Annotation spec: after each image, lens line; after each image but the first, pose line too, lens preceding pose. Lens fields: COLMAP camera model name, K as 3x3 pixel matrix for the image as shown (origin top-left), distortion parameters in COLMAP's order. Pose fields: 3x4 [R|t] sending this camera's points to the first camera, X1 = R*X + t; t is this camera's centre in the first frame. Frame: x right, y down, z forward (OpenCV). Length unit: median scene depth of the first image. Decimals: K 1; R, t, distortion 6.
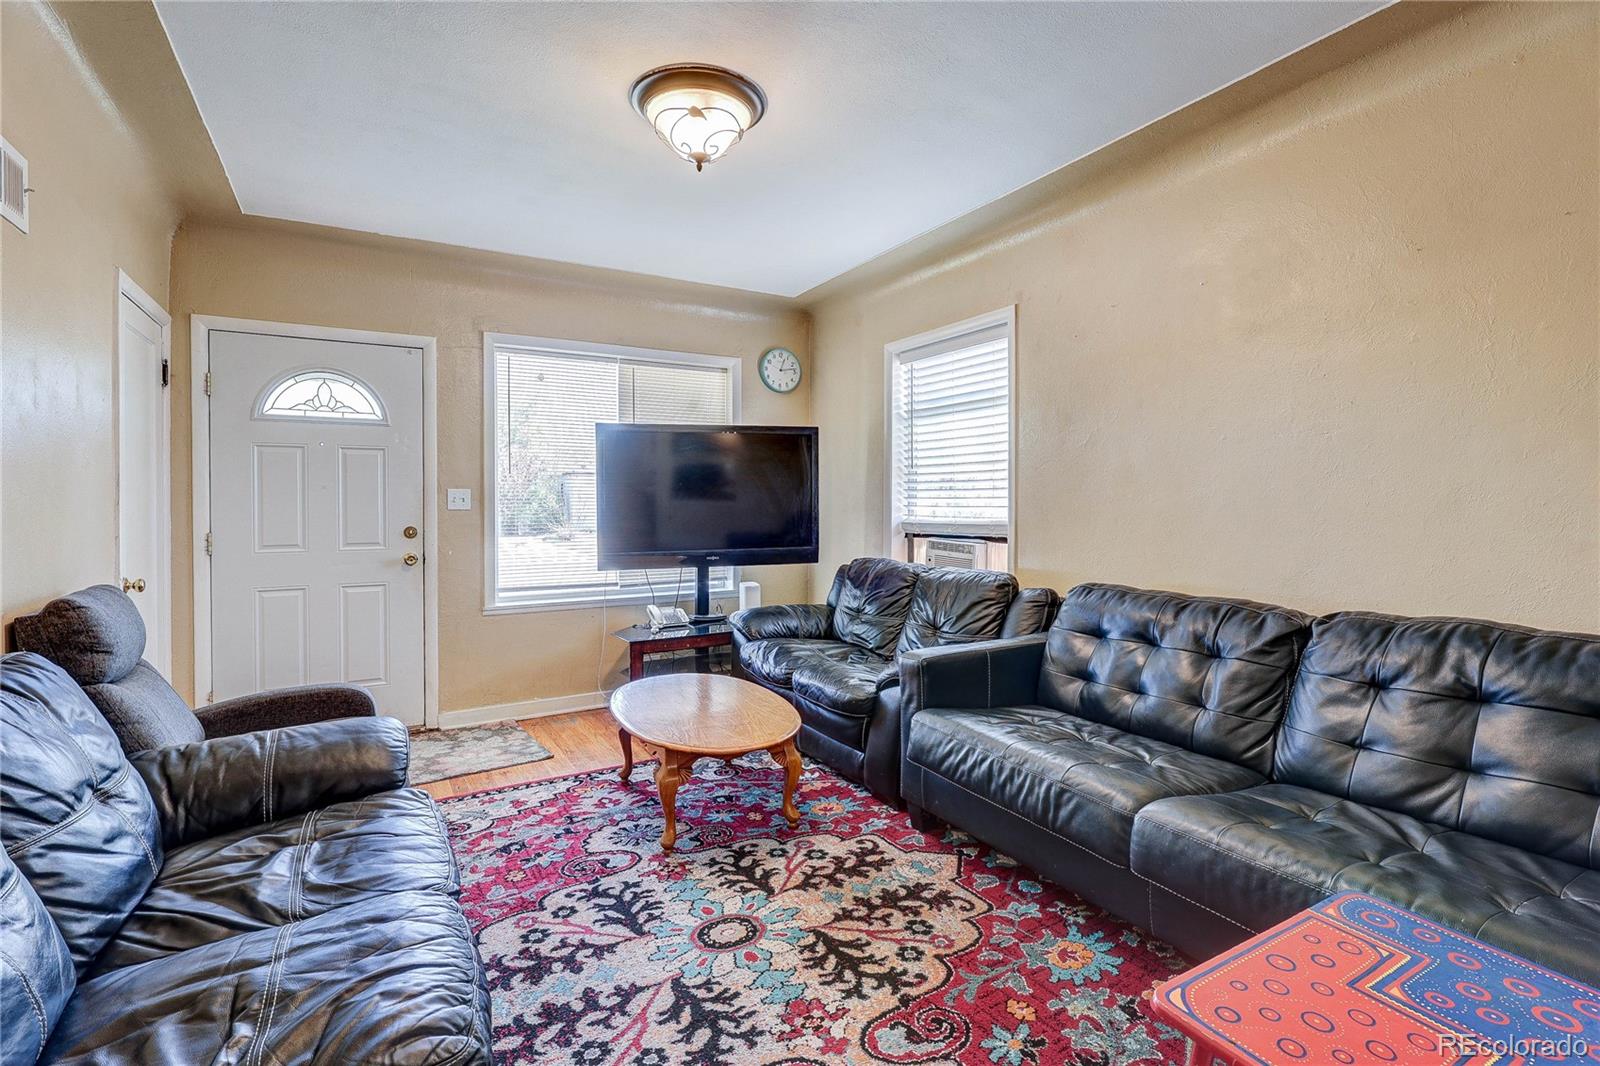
lens RADIAL K [[749.9, 0, 792.2], [0, 749.9, 517.3], [0, 0, 1]] dist [-0.002599, 0.000761]
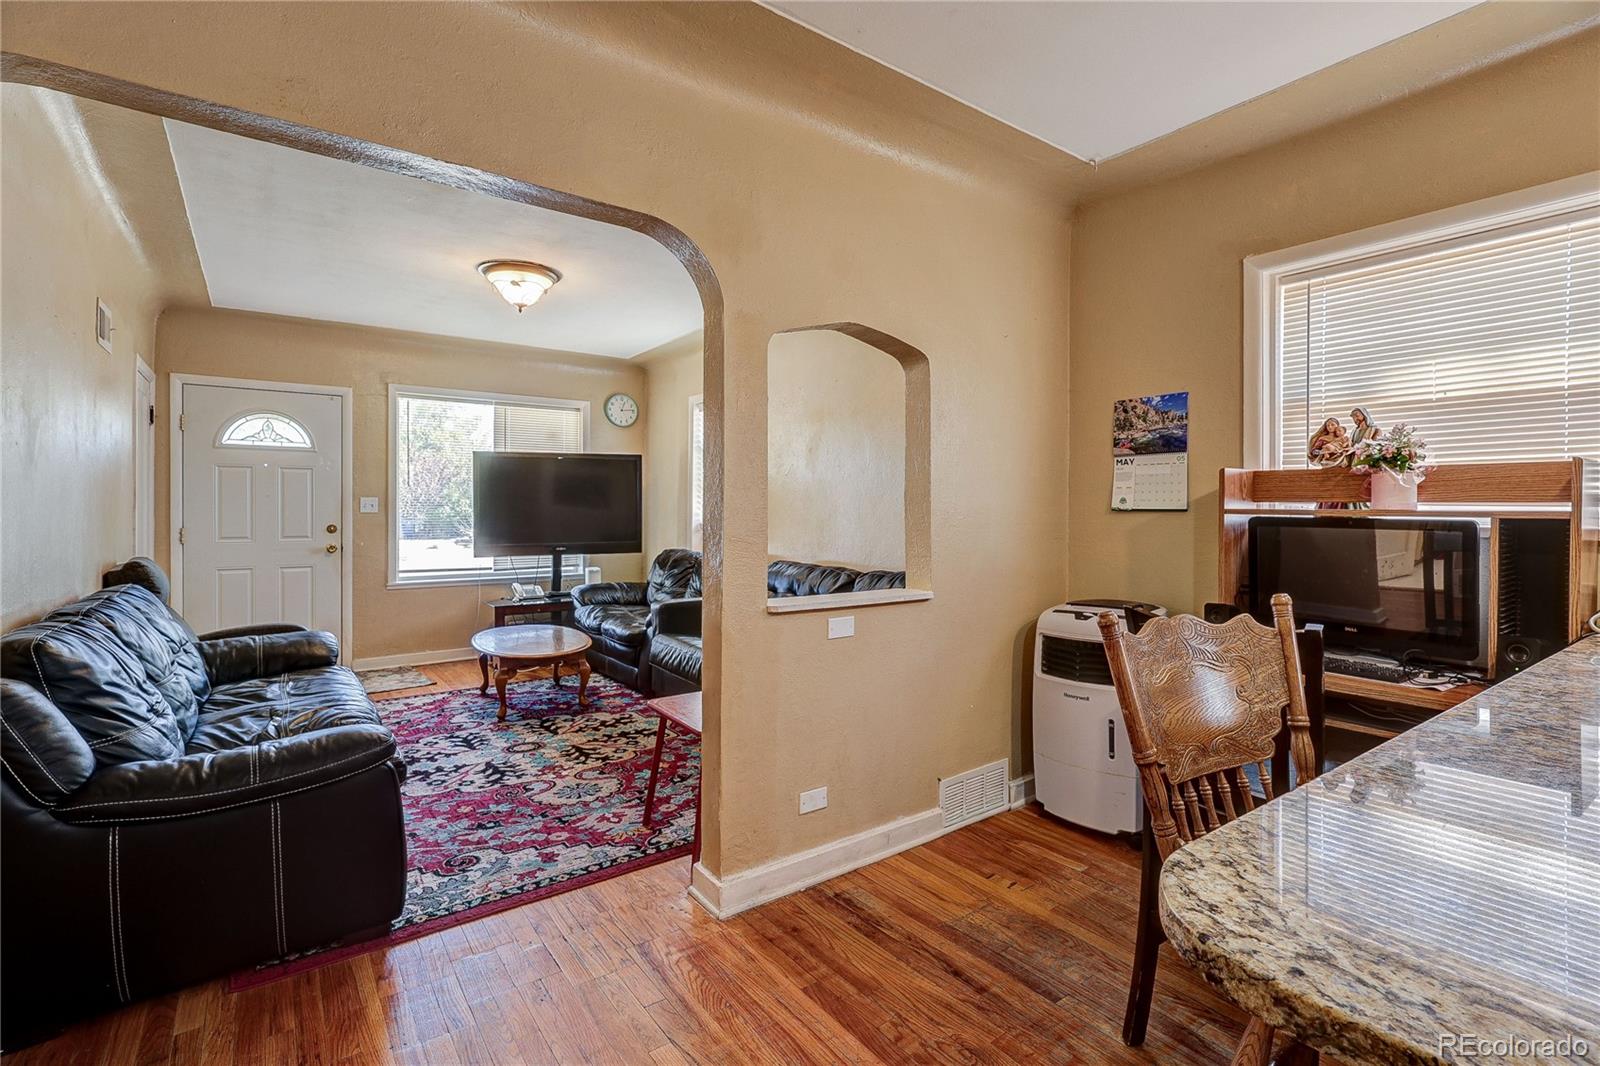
lens RADIAL K [[749.9, 0, 798.5], [0, 749.9, 520.0], [0, 0, 1]] dist [-0.002599, 0.000761]
pose [[0.994707, 0.005674, 0.102592, 0.248767], [-0.005346, 0.999980, -0.003474, 0.004860], [-0.102610, 0.002907, 0.994717, -0.562019]]
